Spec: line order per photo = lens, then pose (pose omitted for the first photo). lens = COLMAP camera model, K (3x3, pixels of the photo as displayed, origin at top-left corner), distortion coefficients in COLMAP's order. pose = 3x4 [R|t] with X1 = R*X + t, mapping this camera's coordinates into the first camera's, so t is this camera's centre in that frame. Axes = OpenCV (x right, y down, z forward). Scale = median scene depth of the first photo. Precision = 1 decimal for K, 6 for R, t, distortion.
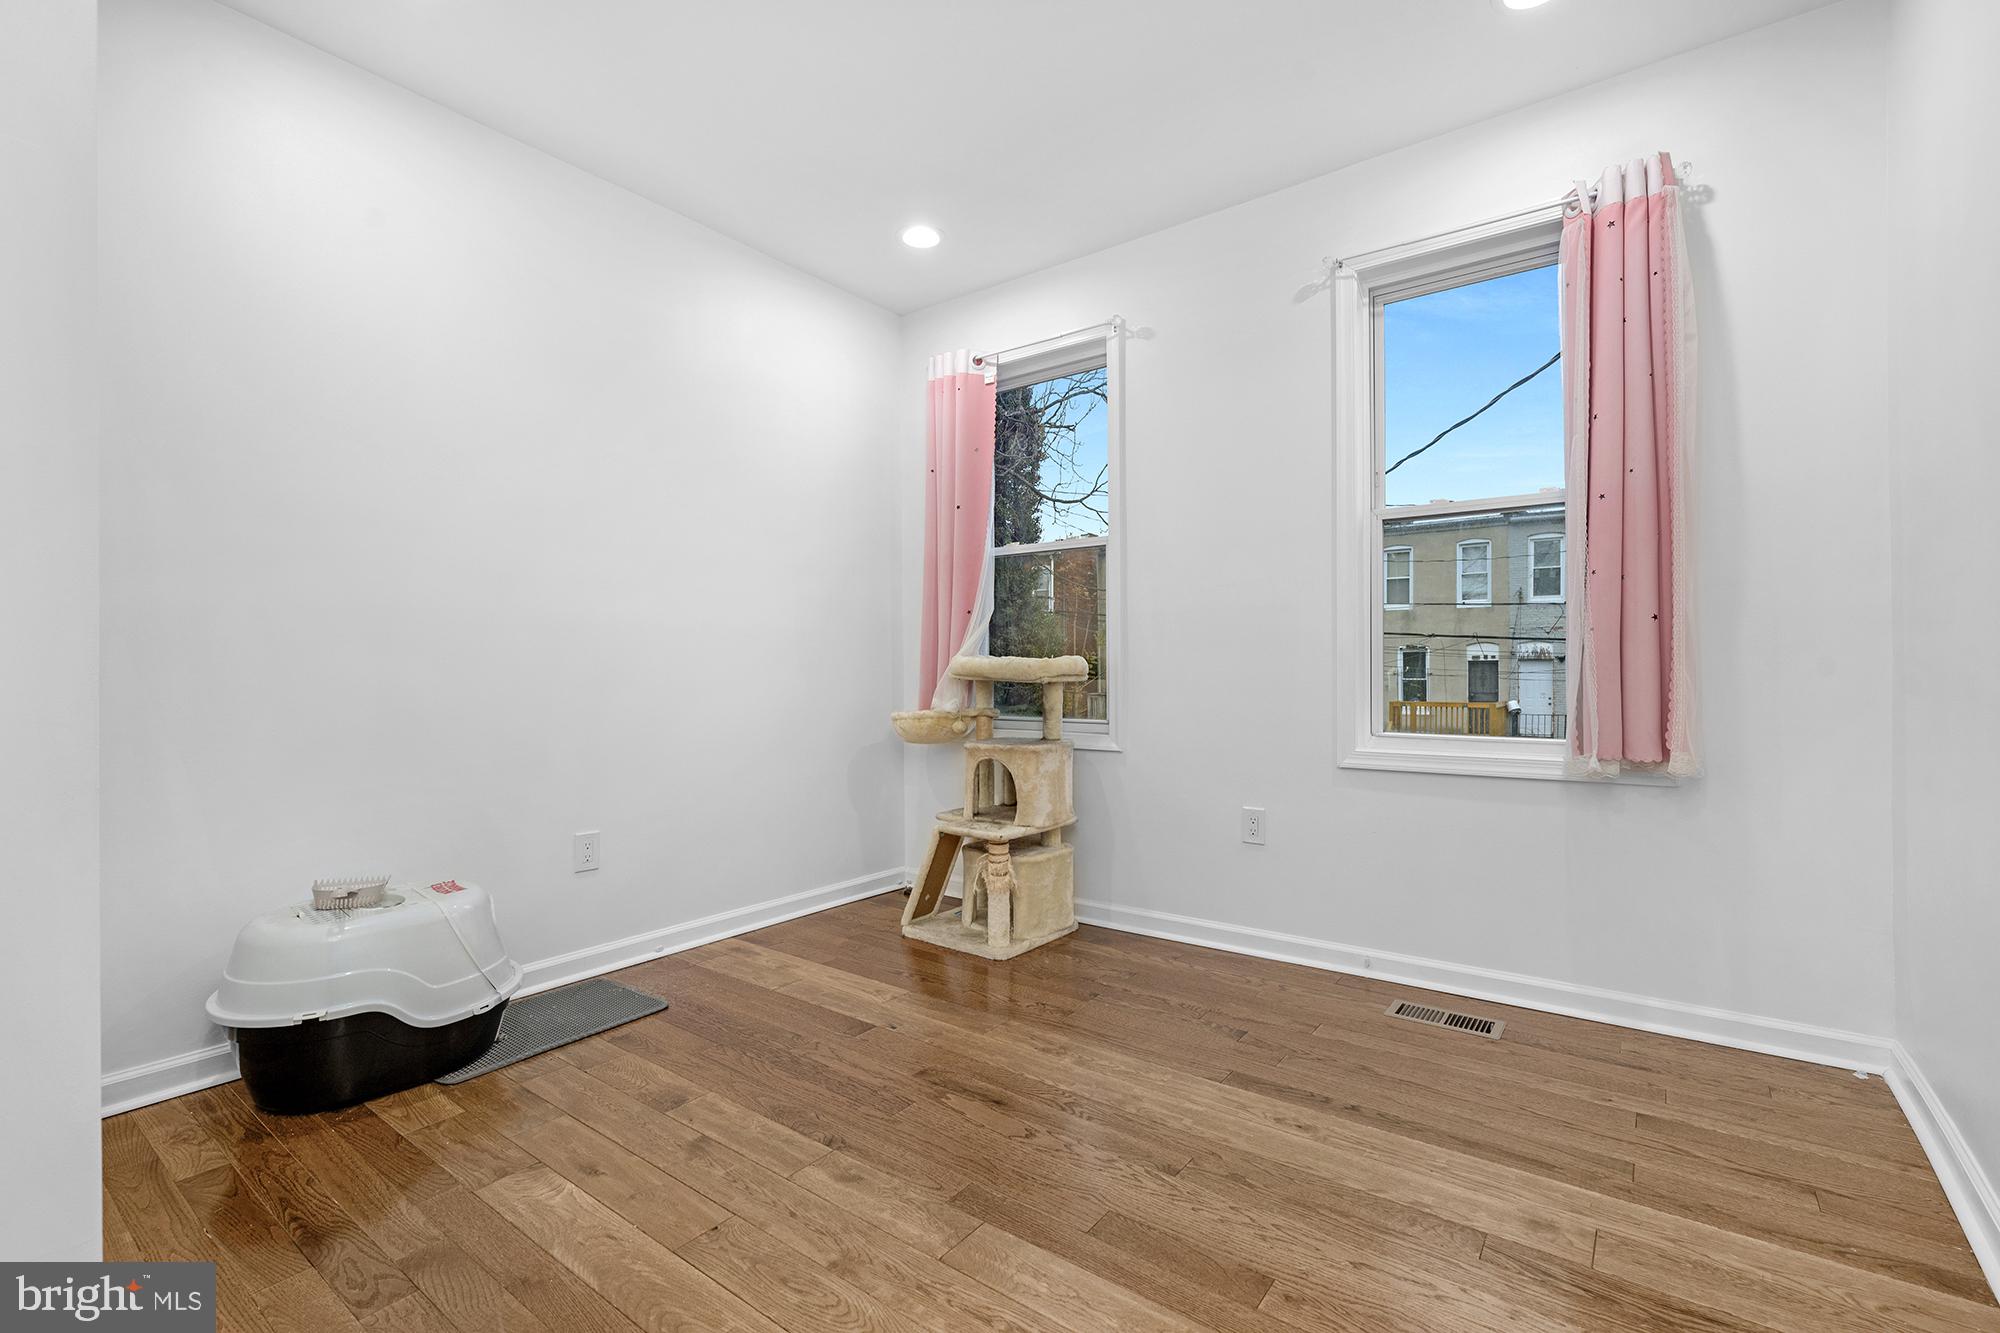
lens RADIAL K [[896.1, 0, 996.5], [0, 896.1, 662.7], [0, 0, 1]] dist [-0.001291, -0.000192]
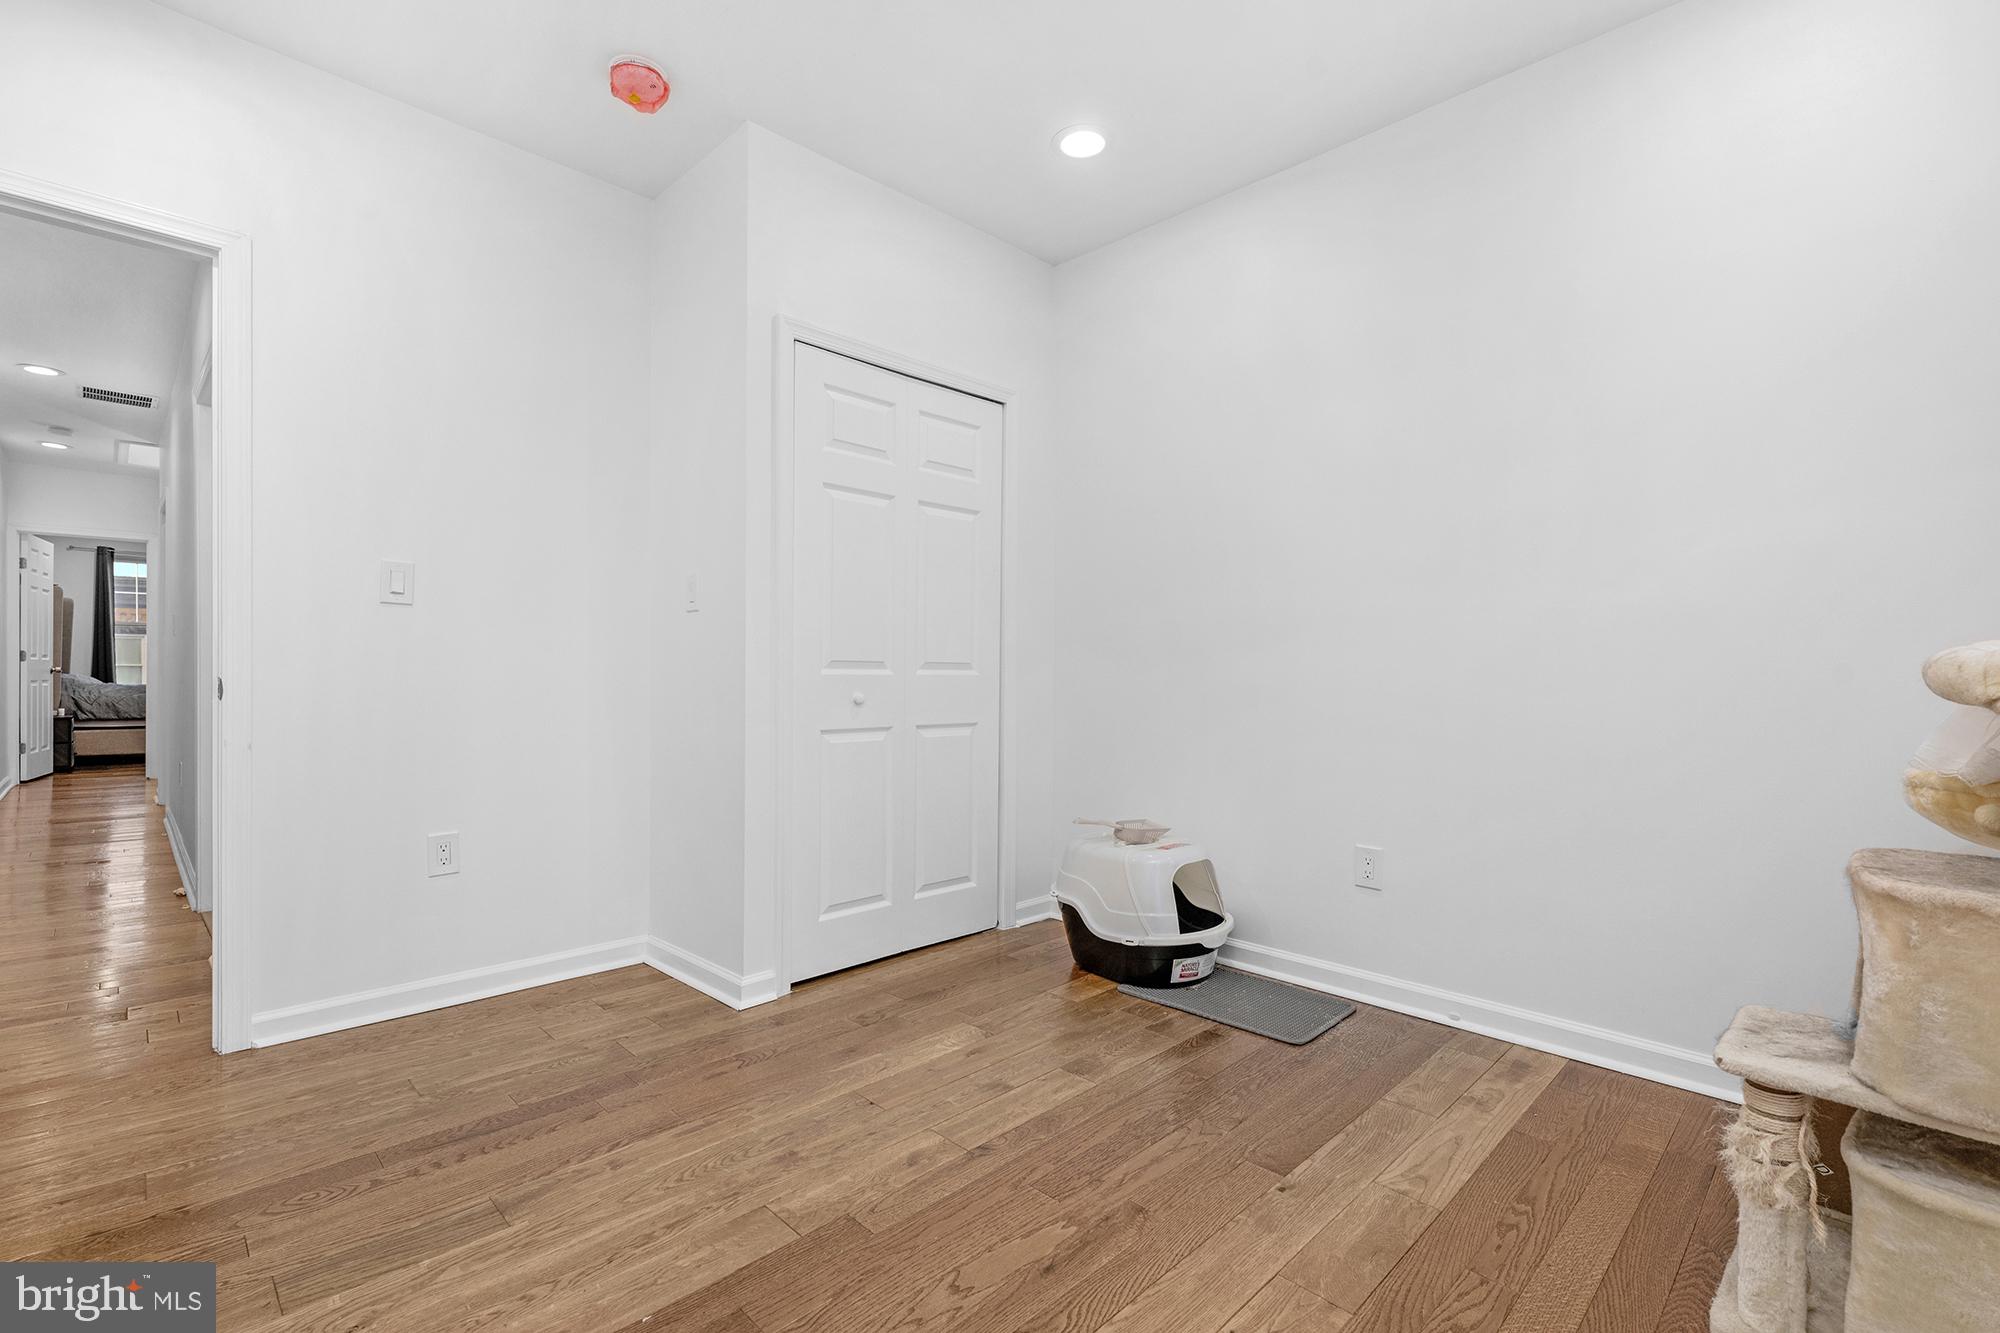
lens RADIAL K [[896.1, 0, 1006.5], [0, 896.1, 663.4], [0, 0, 1]] dist [-0.001291, -0.000192]
pose [[-0.141393, -0.001418, -0.989952, 0.621273], [0.000717, 0.999999, -0.001534, 0.001241], [0.989953, -0.000927, -0.141392, 0.915740]]
